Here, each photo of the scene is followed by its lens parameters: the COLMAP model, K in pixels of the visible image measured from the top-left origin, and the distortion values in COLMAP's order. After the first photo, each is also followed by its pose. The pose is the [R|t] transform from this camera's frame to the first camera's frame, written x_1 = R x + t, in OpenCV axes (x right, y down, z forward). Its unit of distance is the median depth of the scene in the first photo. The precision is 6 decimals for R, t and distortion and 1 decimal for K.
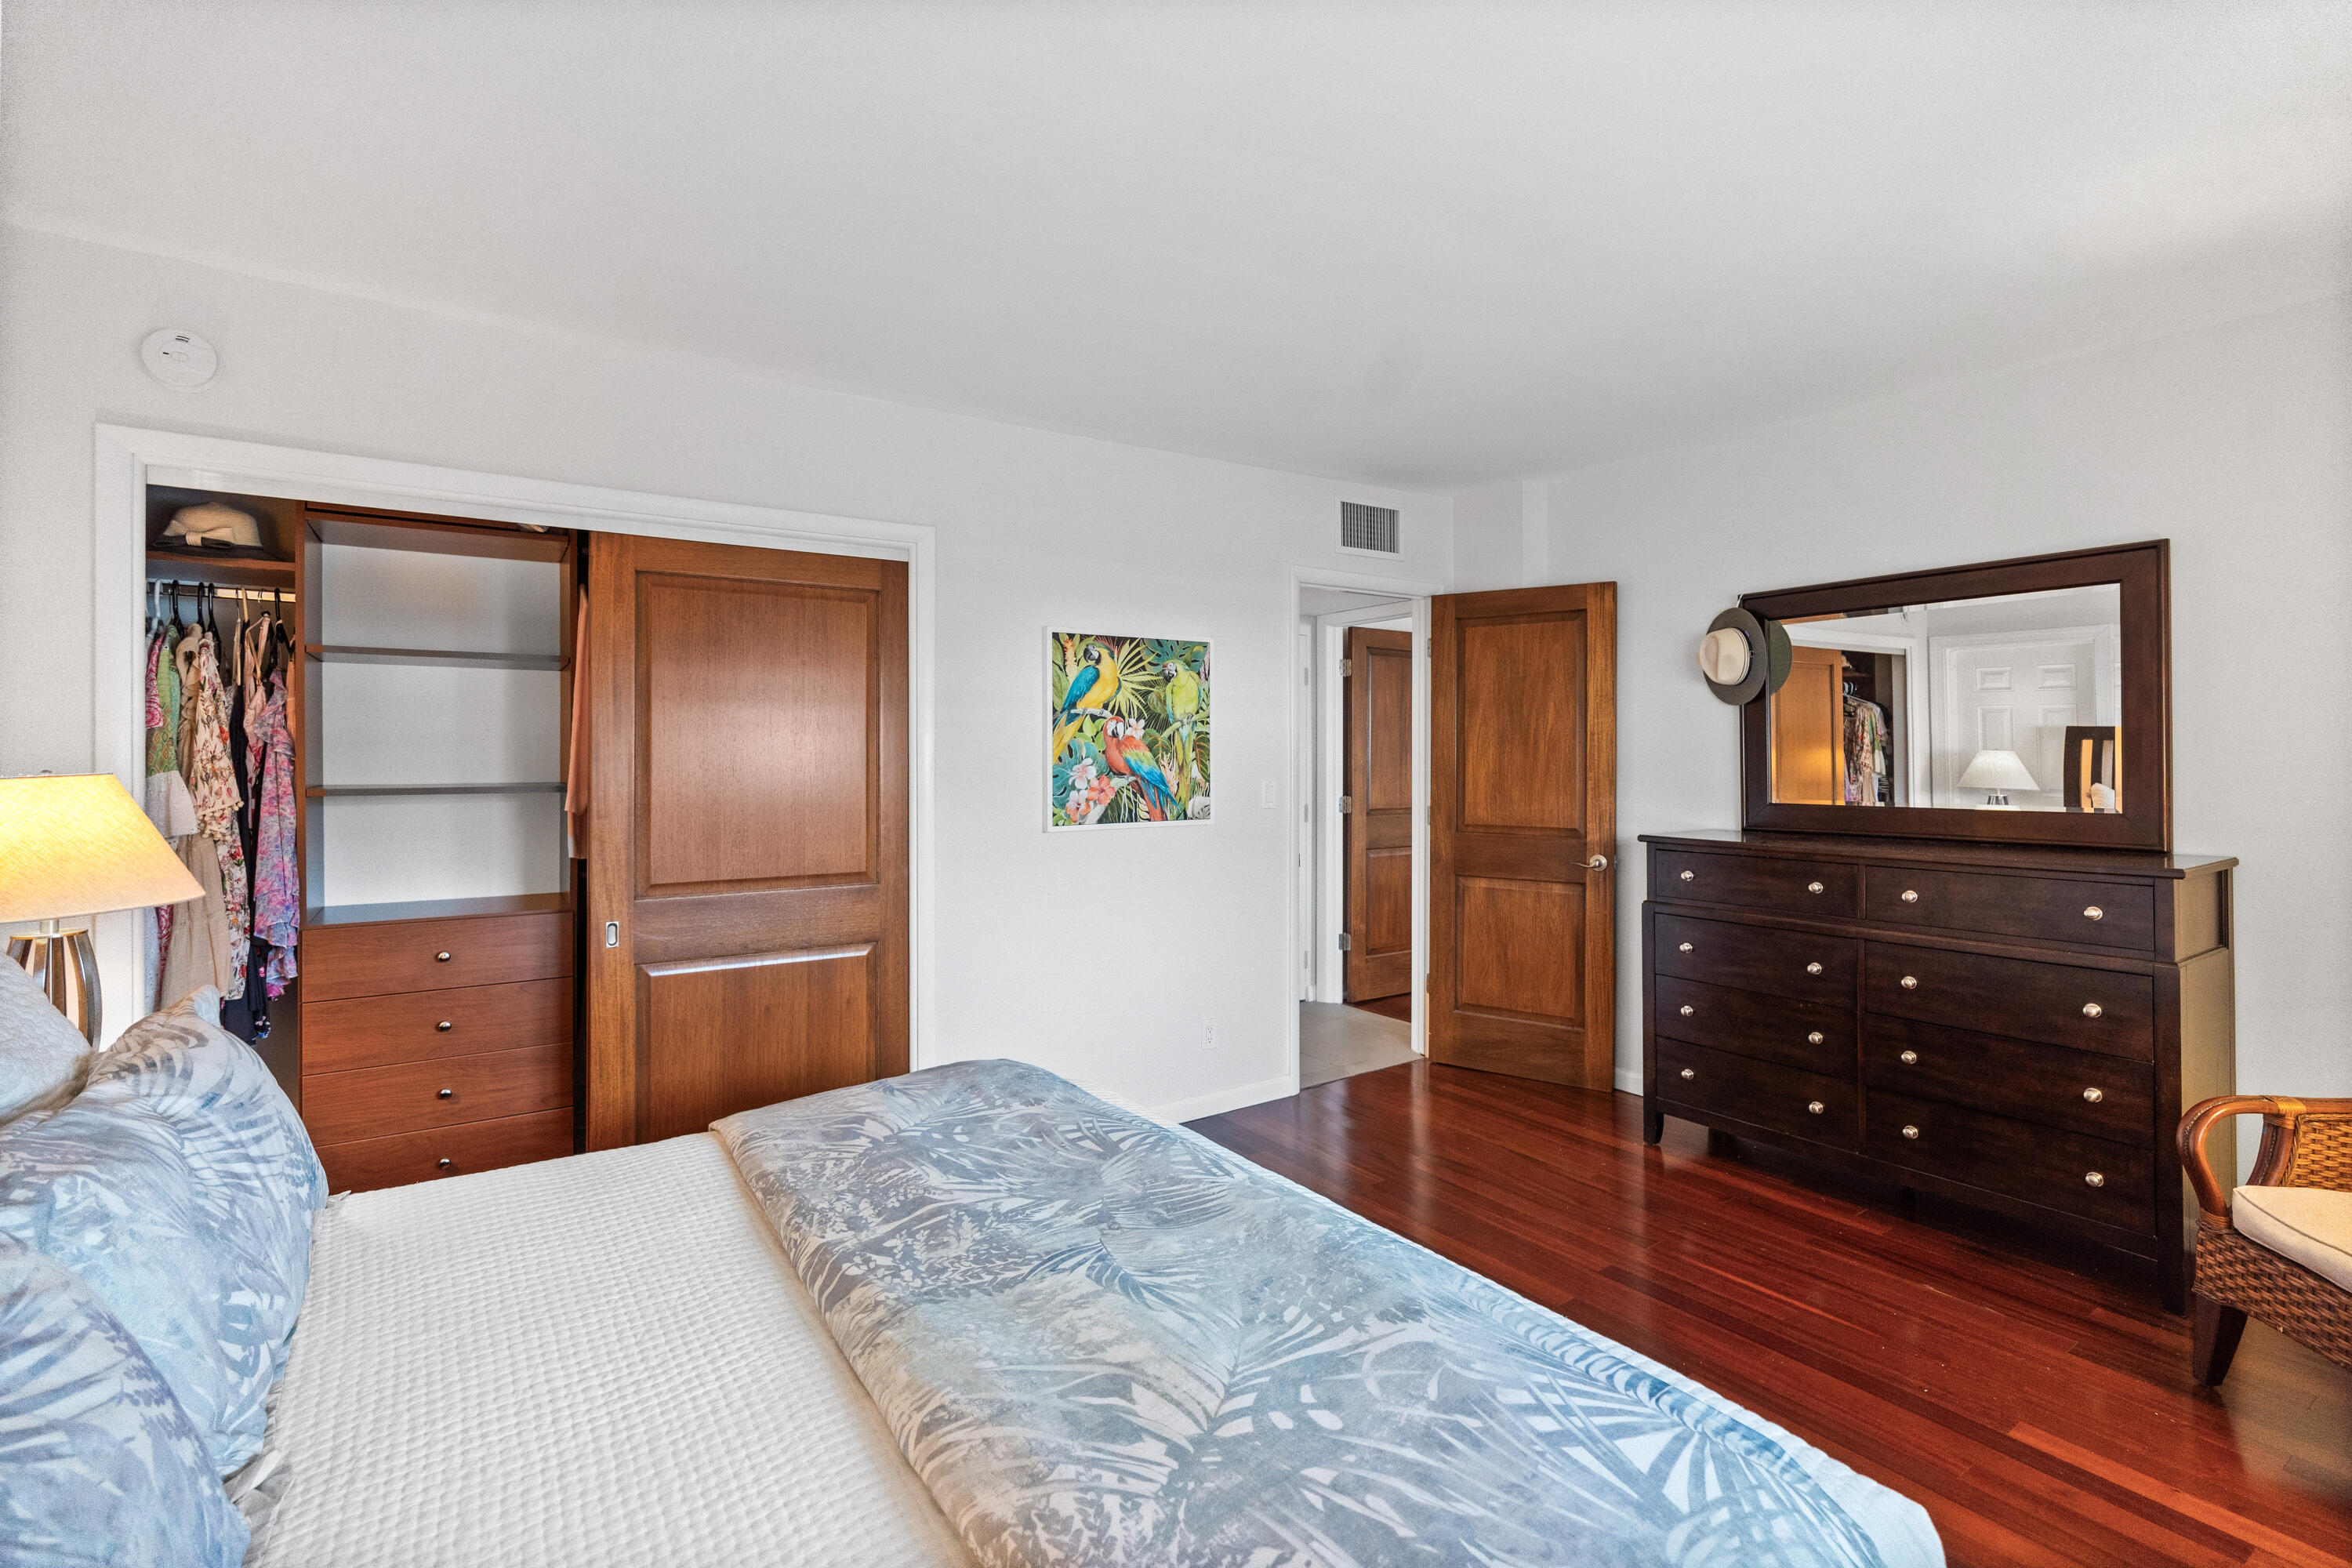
lens RADIAL K [[1062.9, 0, 1178.8], [0, 1062.9, 744.2], [0, 0, 1]] dist [-0.004465, 0.001897]
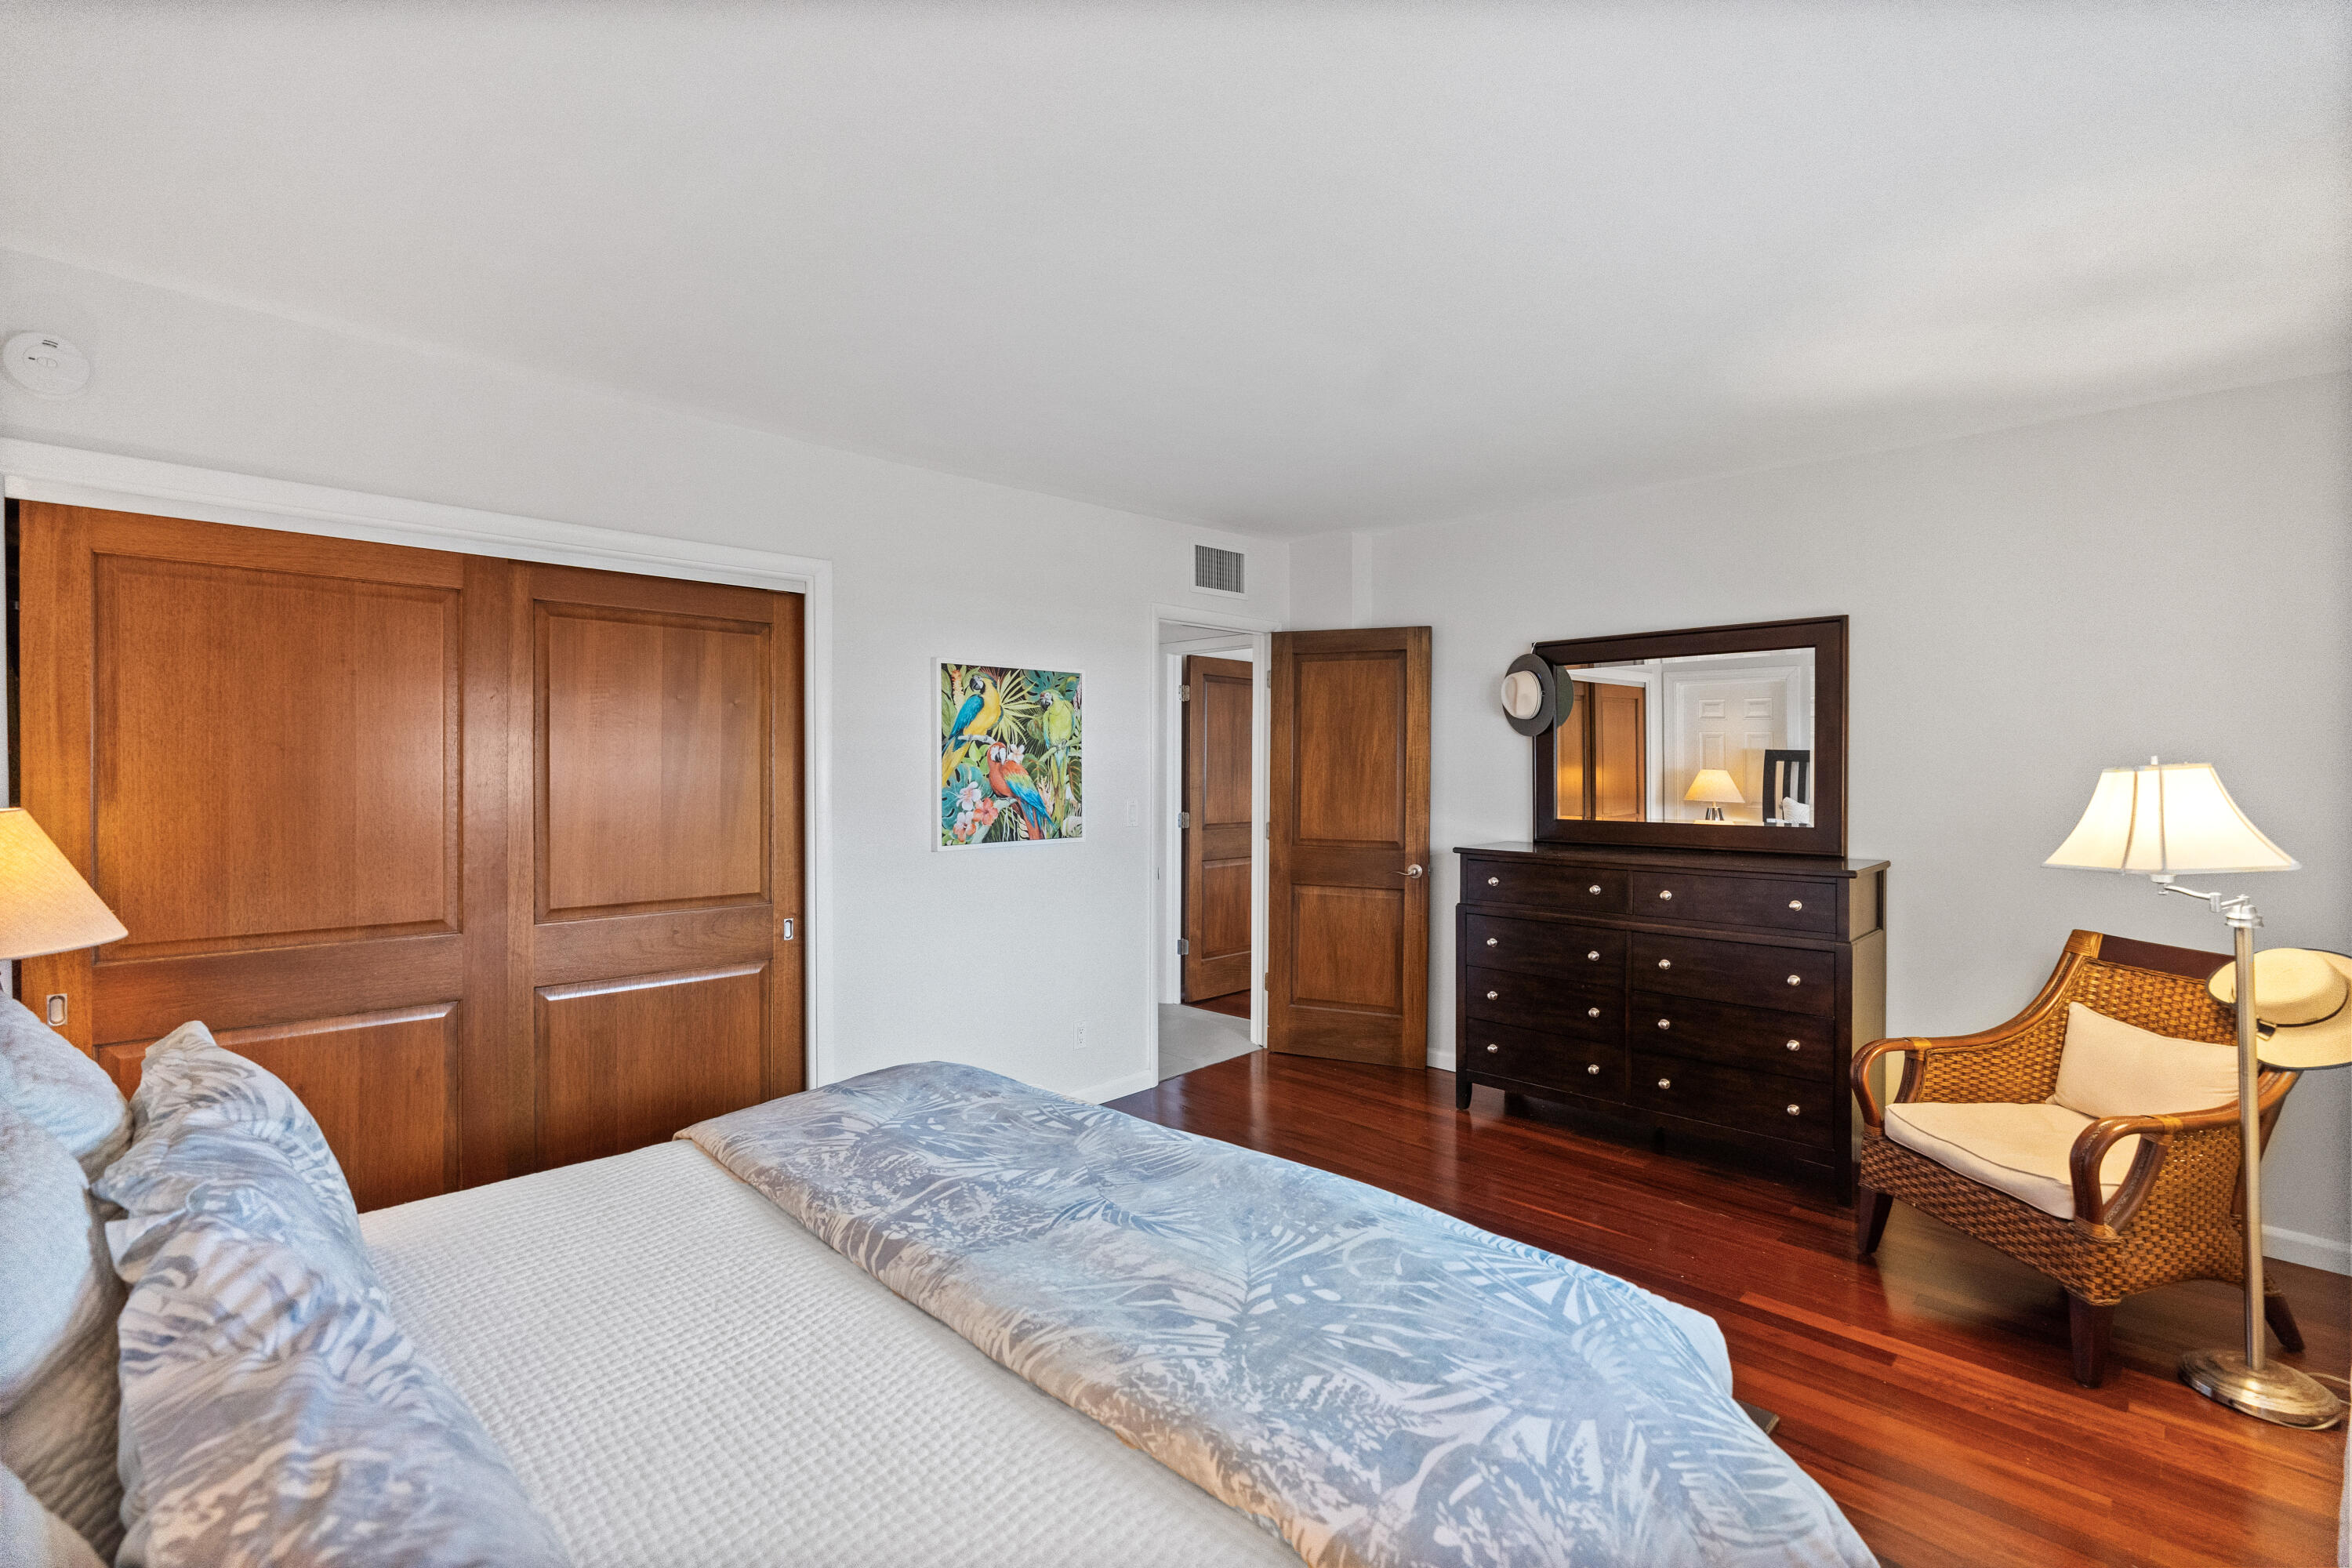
lens RADIAL K [[1064.9, 0, 1177.3], [0, 1064.9, 770.9], [0, 0, 1]] dist [-0.003575, 0.000534]
pose [[0.979861, 0.001865, 0.199673, -0.116820], [-0.005215, 0.999854, 0.016251, -0.019070], [-0.199614, -0.016965, 0.979728, -0.101486]]
